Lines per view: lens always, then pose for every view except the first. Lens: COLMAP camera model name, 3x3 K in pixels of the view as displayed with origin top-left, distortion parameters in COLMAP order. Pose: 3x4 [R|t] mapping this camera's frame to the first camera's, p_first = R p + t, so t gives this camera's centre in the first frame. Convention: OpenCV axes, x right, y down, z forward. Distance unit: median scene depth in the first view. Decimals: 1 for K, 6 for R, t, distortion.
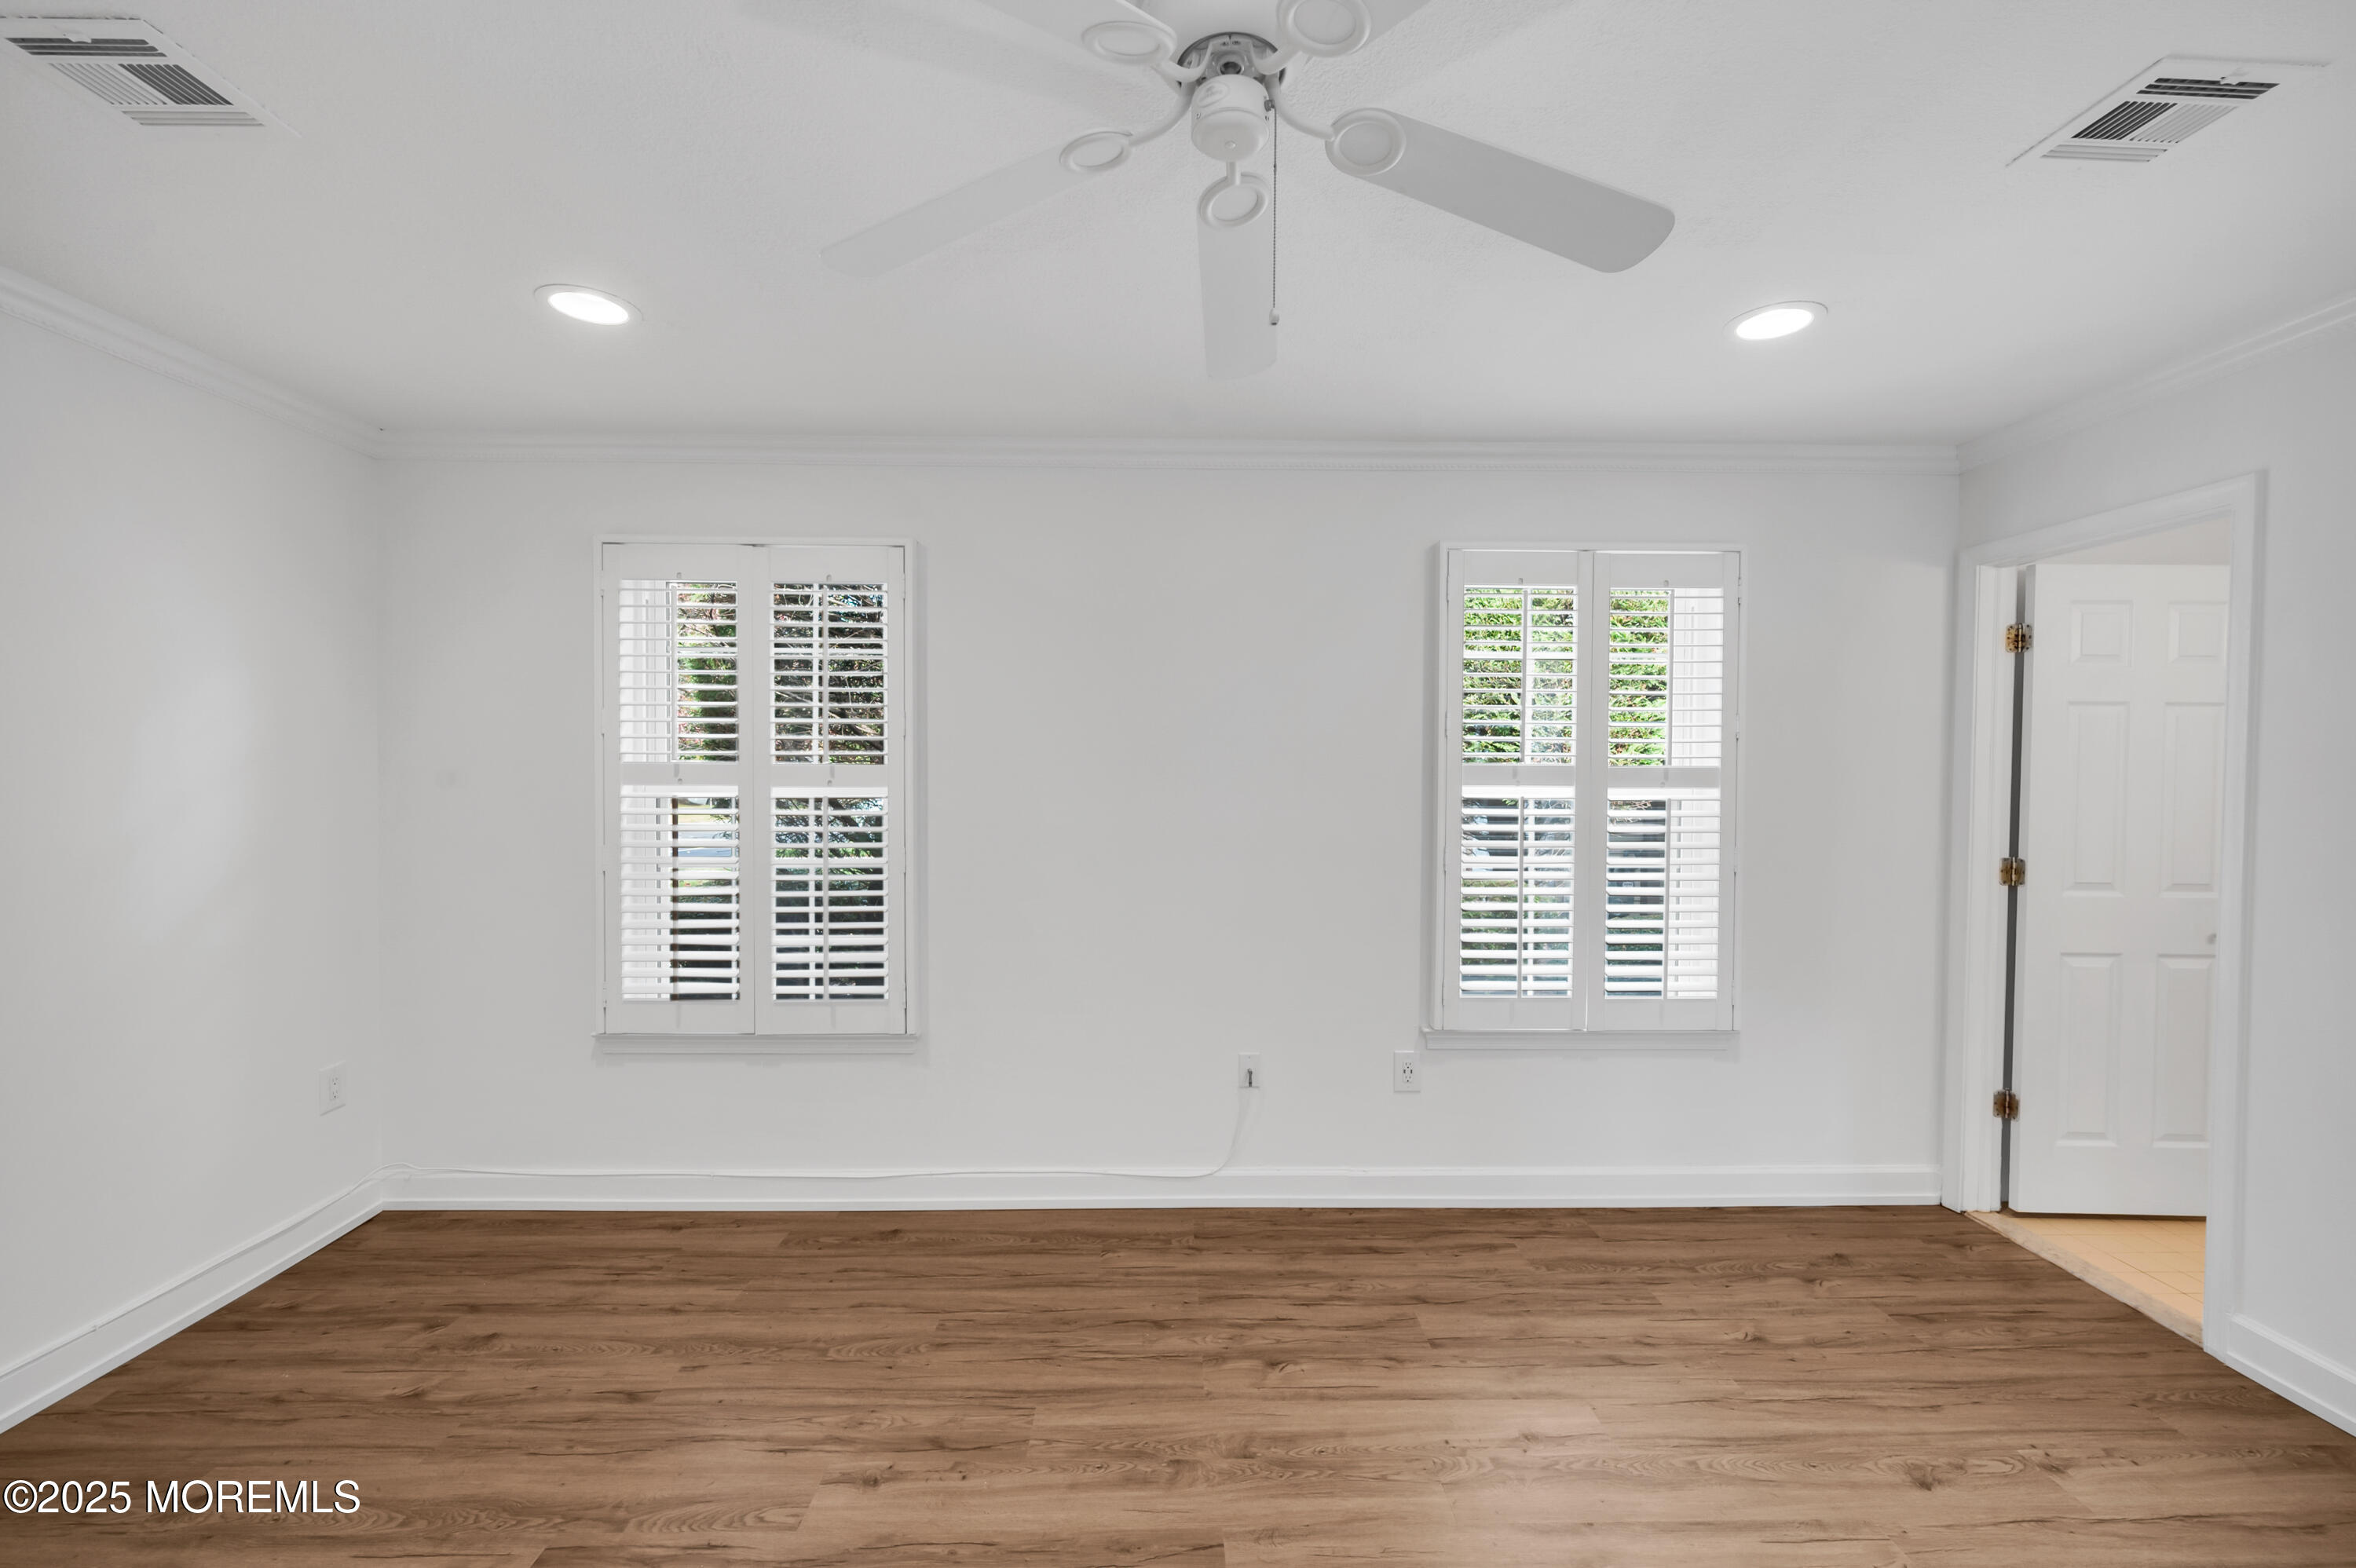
lens RADIAL K [[968.6, 0, 1173.8], [0, 968.6, 779.7], [0, 0, 1]] dist [-0.004742, 0.002107]
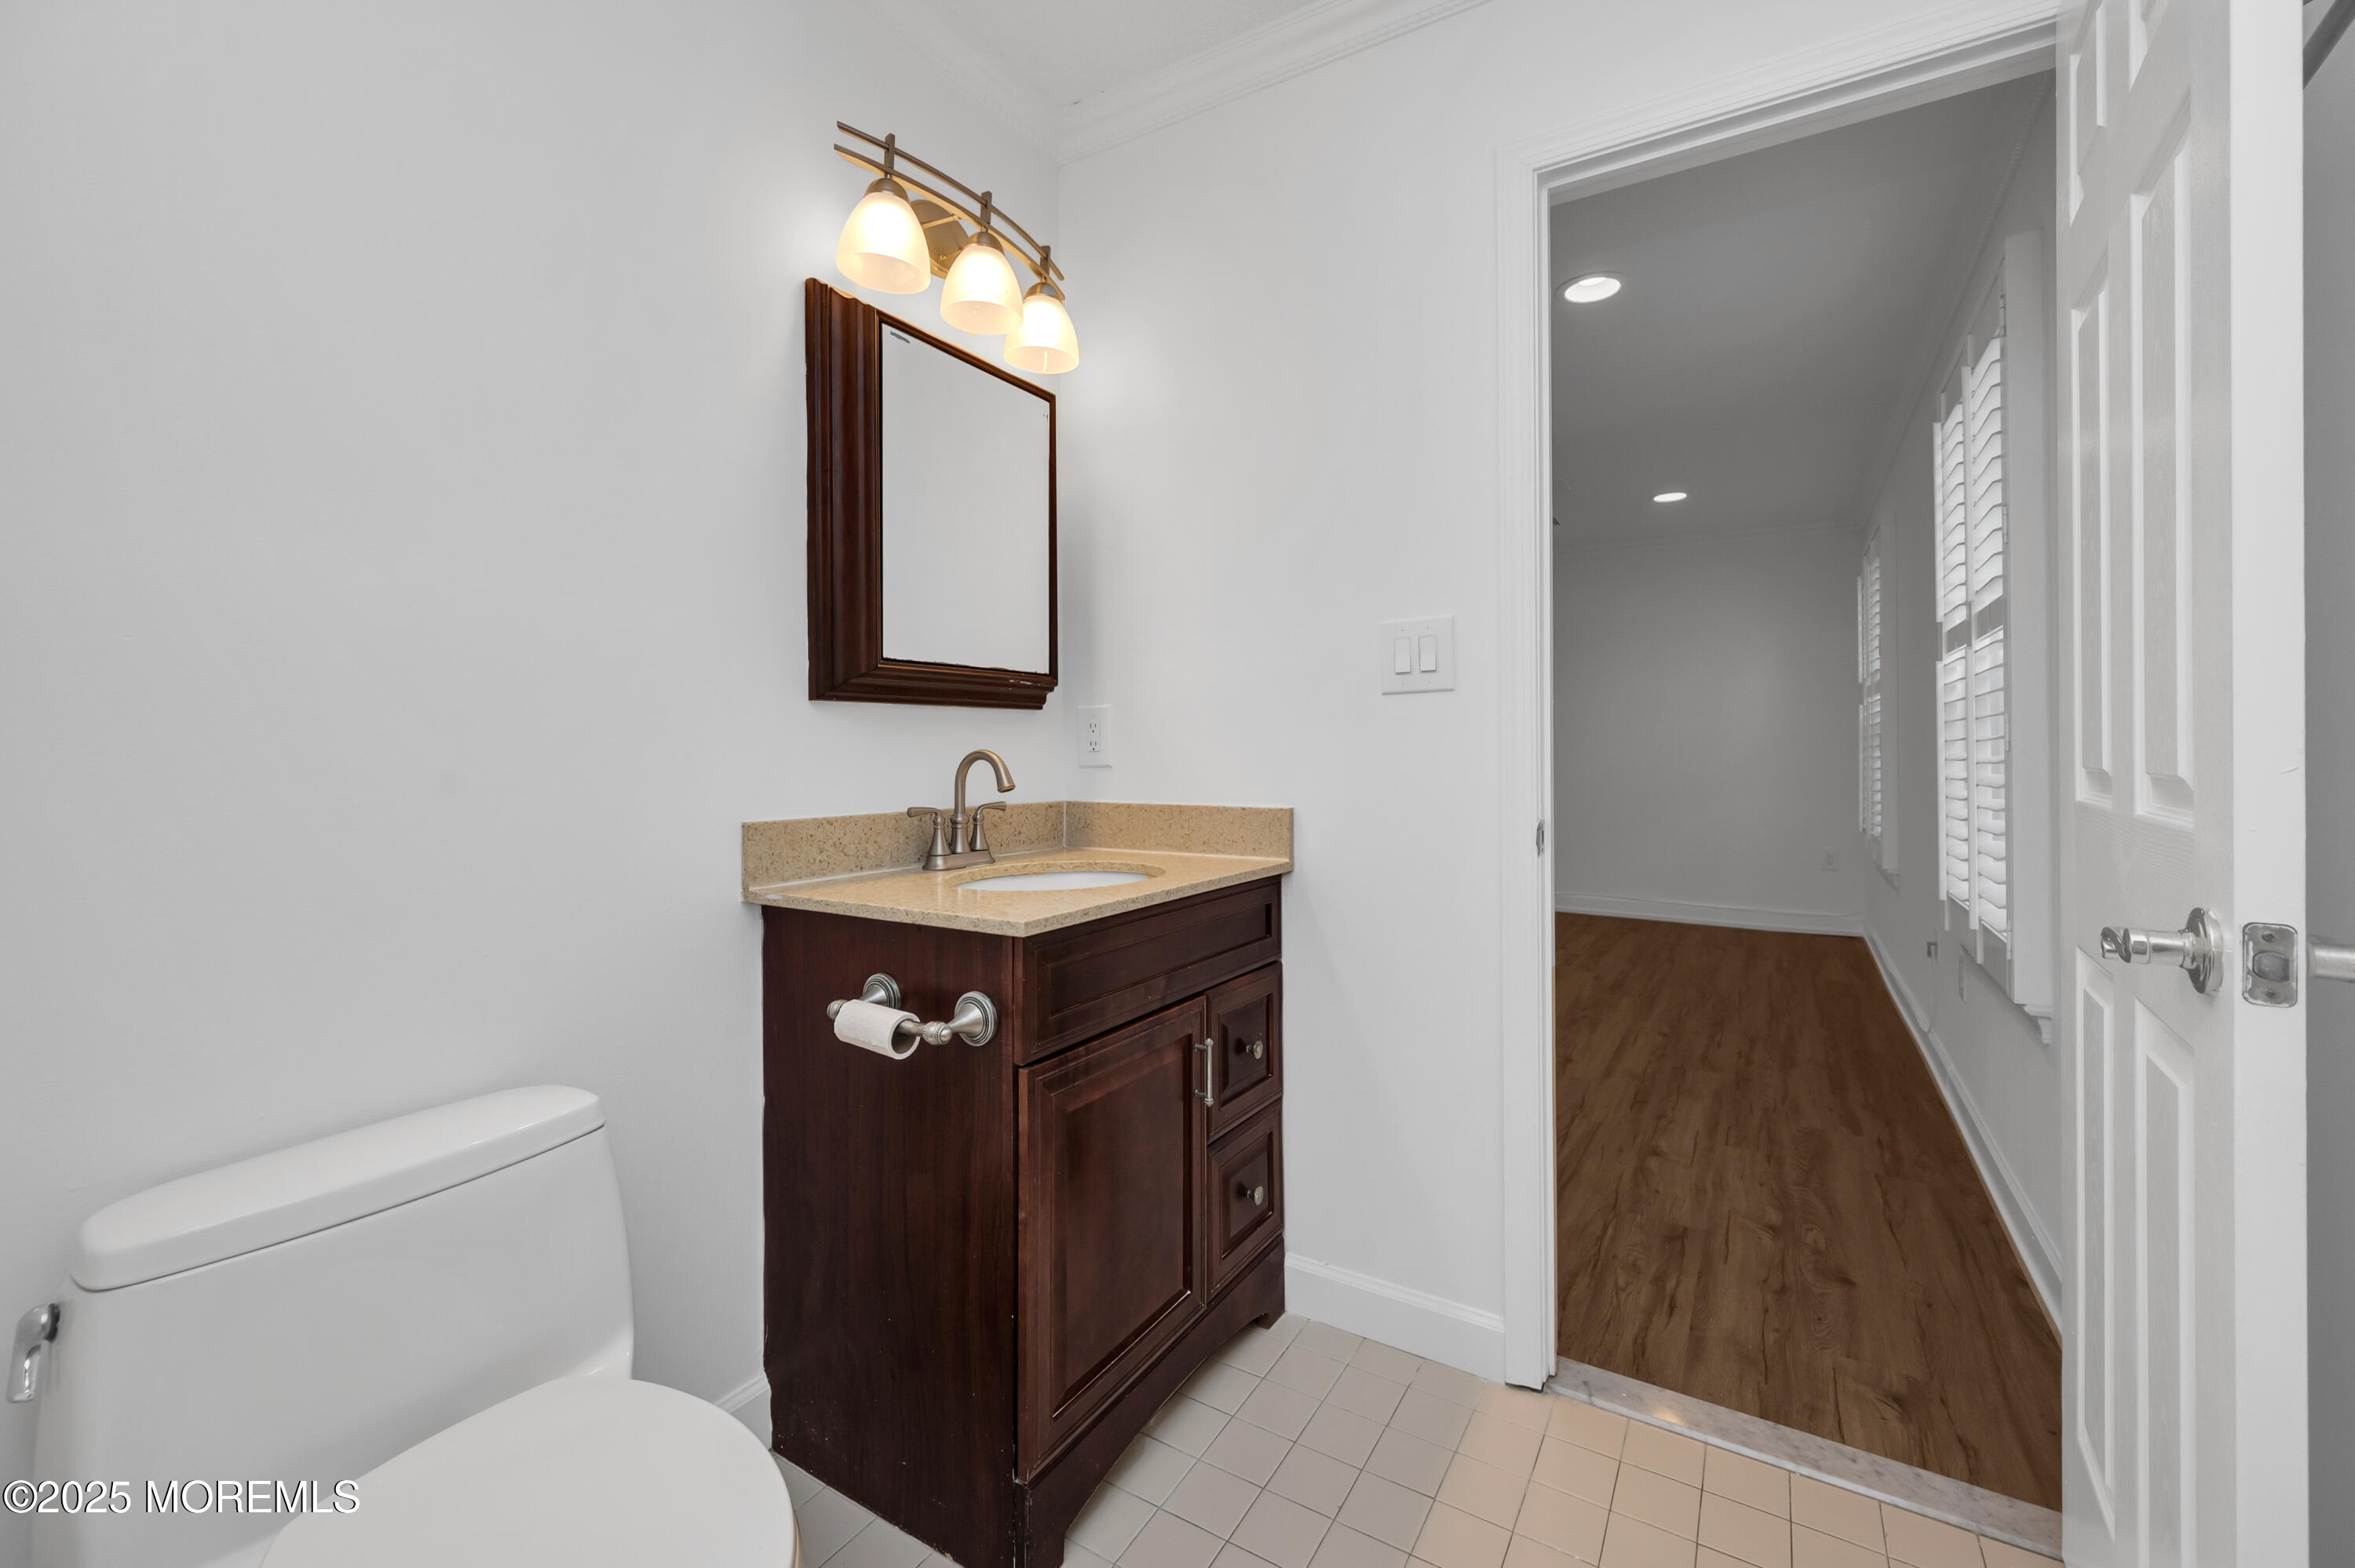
lens RADIAL K [[968.2, 0, 1172.2], [0, 968.2, 762.3], [0, 0, 1]] dist [-0.004742, 0.002107]
pose [[-0.546459, 0.009484, -0.837432, 1.574407], [-0.012543, 0.999731, 0.019507, 0.105575], [0.837392, 0.021164, -0.546193, 0.979118]]
